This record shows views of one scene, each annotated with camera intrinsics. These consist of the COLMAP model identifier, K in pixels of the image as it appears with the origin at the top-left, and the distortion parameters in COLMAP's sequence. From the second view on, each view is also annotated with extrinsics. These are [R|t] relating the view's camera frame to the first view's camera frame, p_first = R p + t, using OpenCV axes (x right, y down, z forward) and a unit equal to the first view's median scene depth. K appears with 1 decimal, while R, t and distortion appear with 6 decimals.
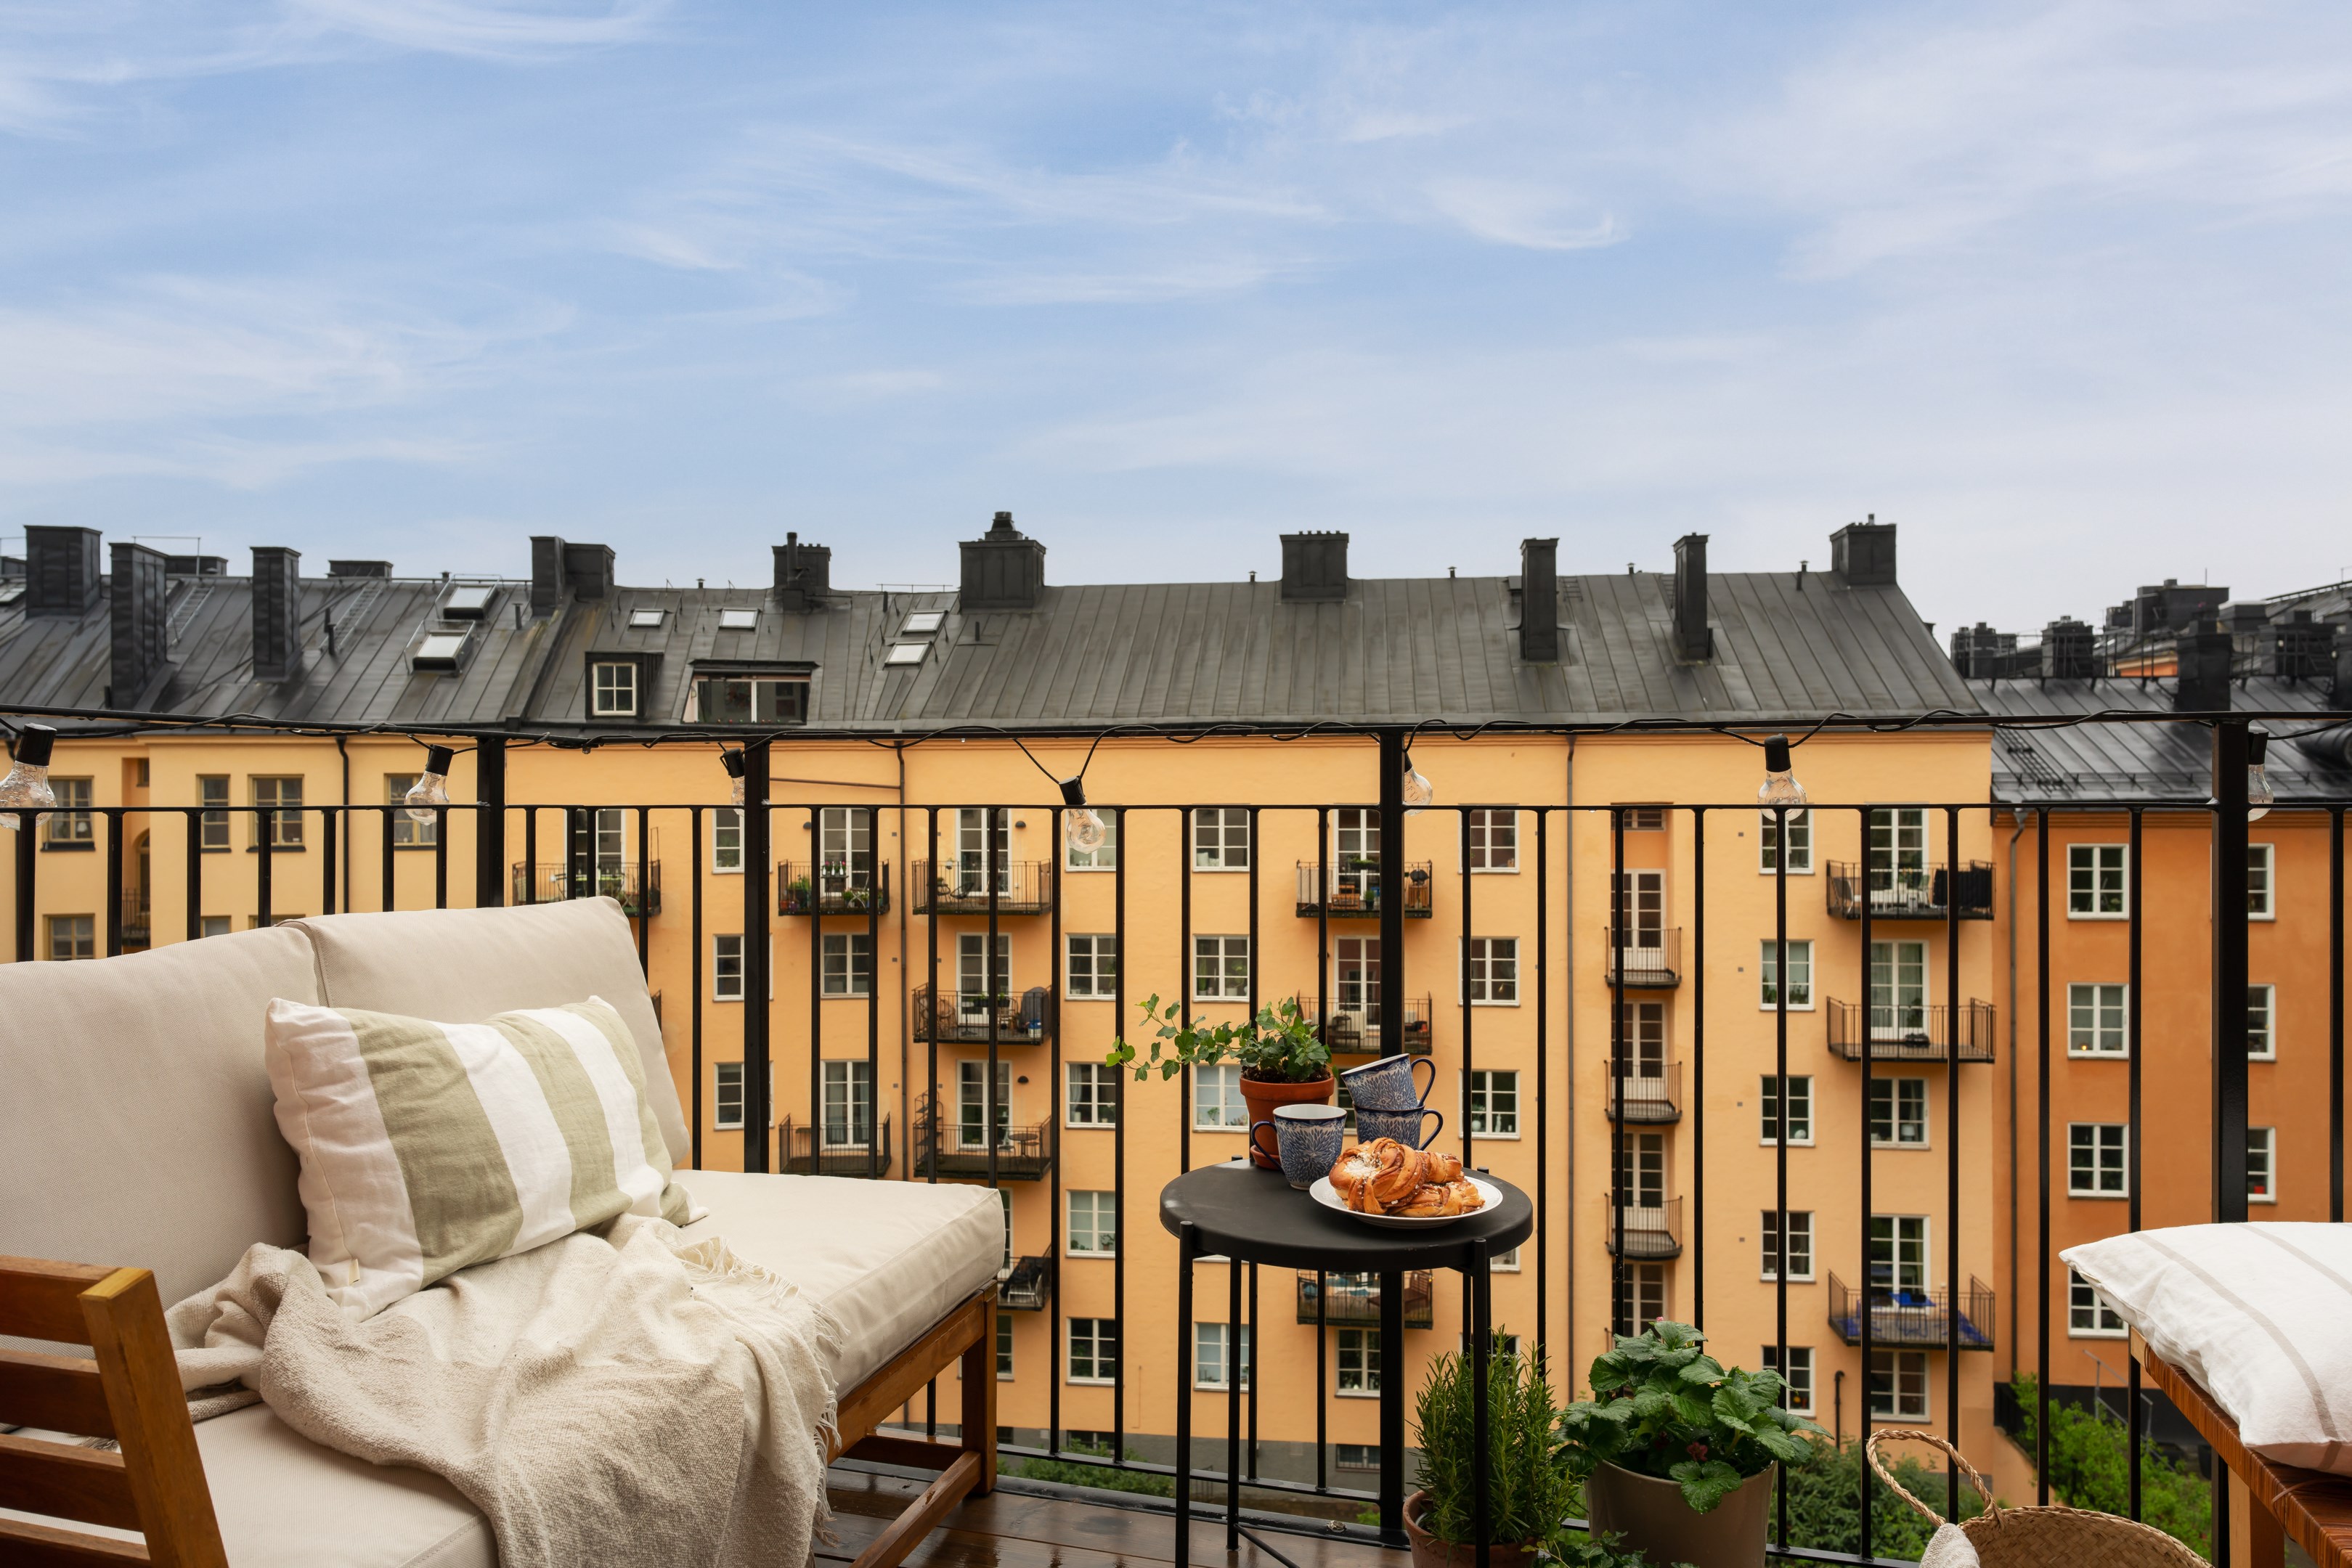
lens RADIAL K [[1545.0, 0, 1165.9], [0, 1545.0, 793.0], [0, 0, 1]] dist [-0.000943, 0.000885]
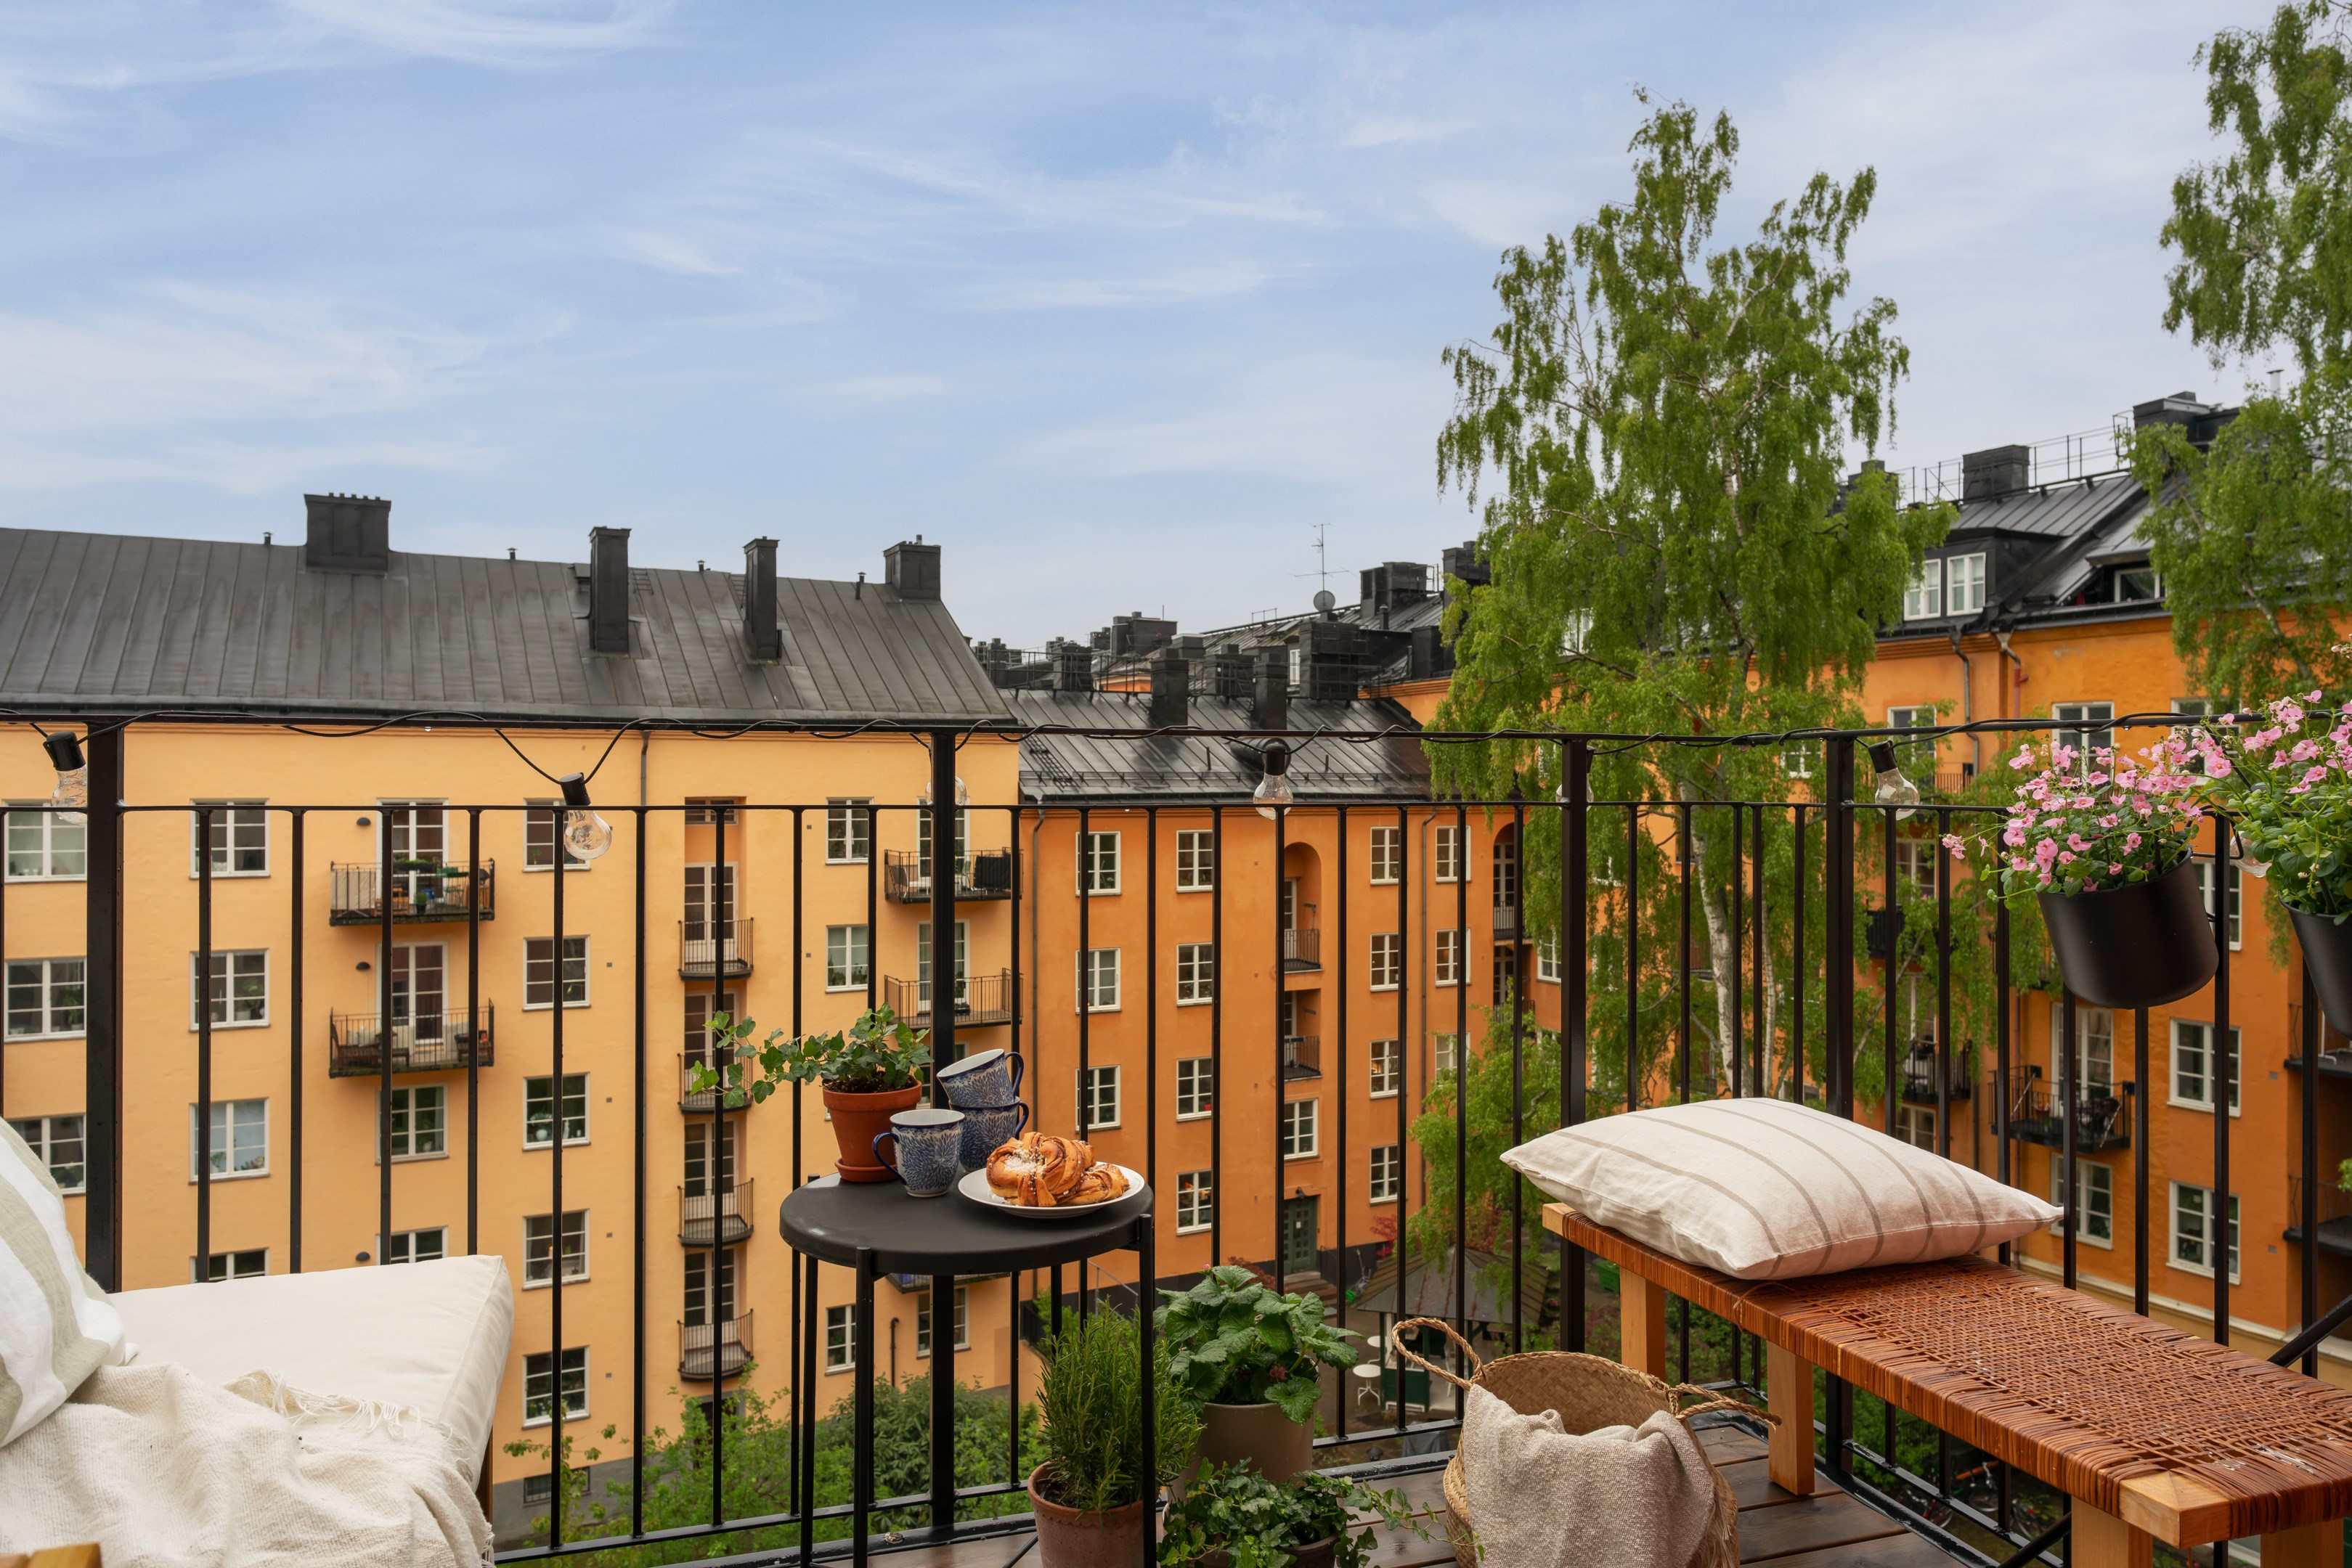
lens RADIAL K [[1523.0, 0, 1166.7], [0, 1523.0, 787.7], [0, 0, 1]] dist [-0.001139, 0.000504]
pose [[0.825304, 0.002856, 0.564682, -0.012032], [-0.002993, 0.999995, -0.000683, -0.000126], [-0.564681, -0.001127, 0.825308, 0.004104]]
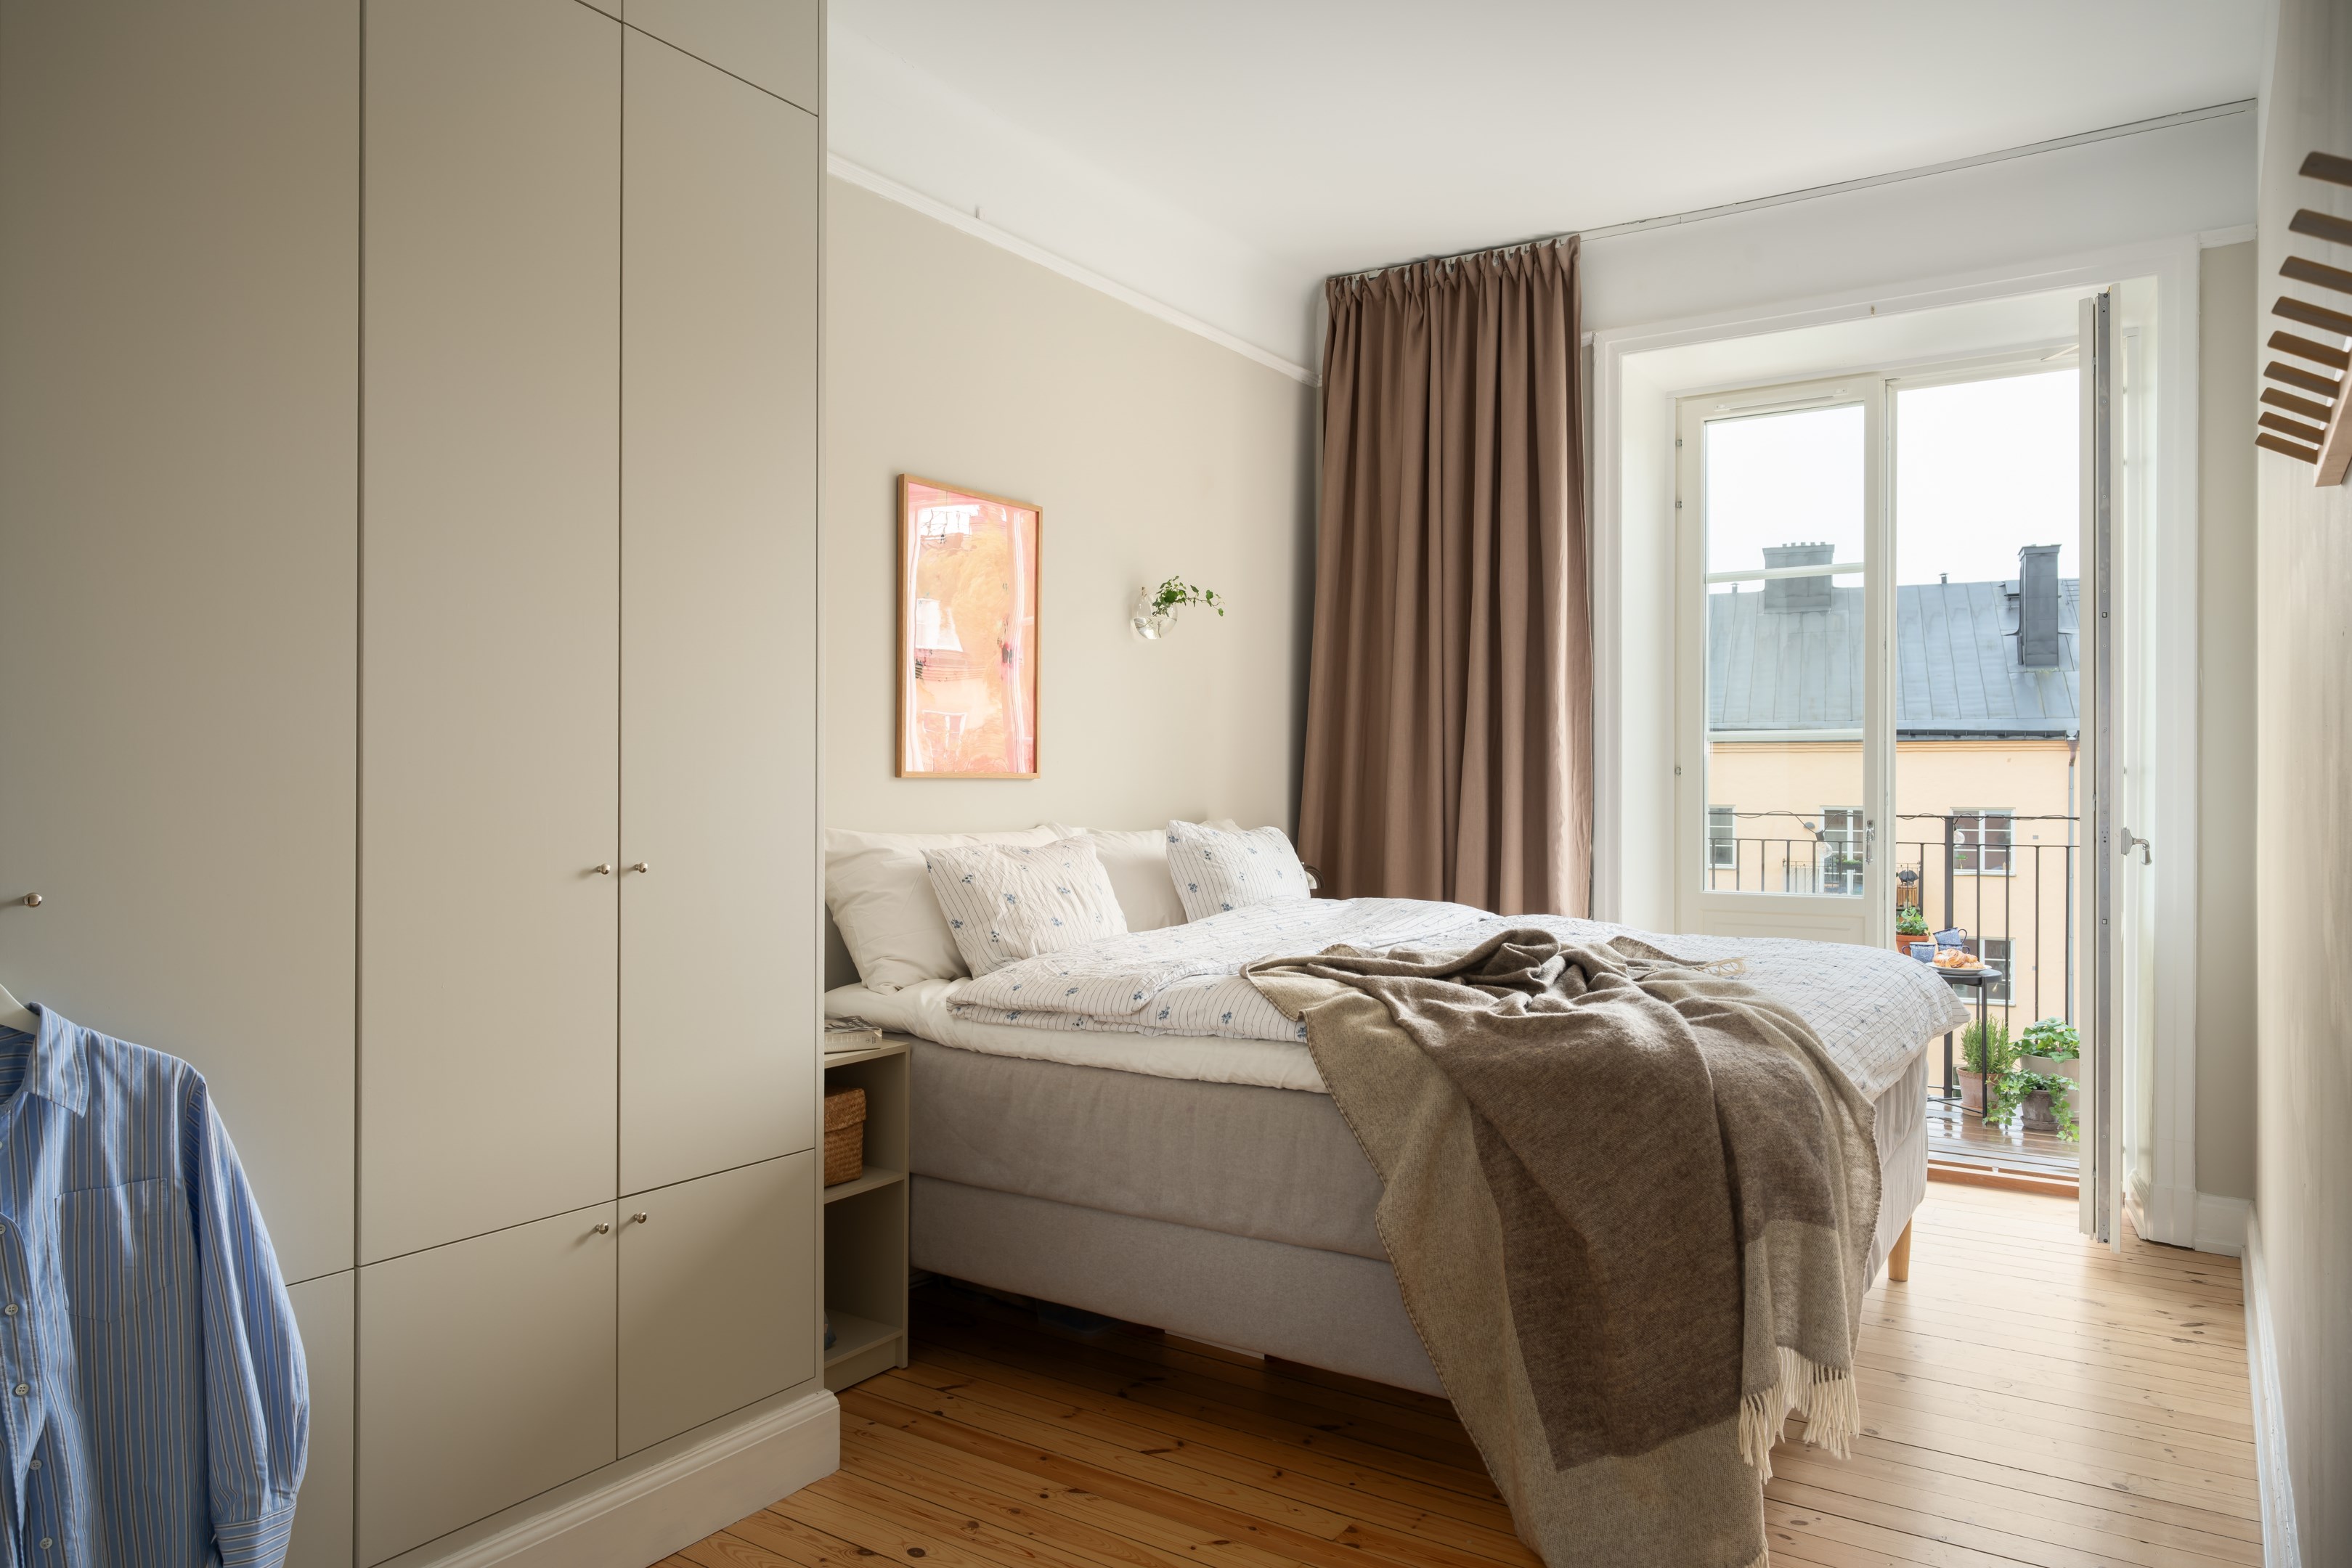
lens RADIAL K [[1523.7, 0, 1177.1], [0, 1523.7, 784.5], [0, 0, 1]] dist [-0.005310, -0.002007]
pose [[0.960237, 0.005344, -0.279136, -0.020968], [-0.006362, 0.999976, -0.002743, -0.002071], [0.279115, 0.004410, 0.960248, -0.111422]]
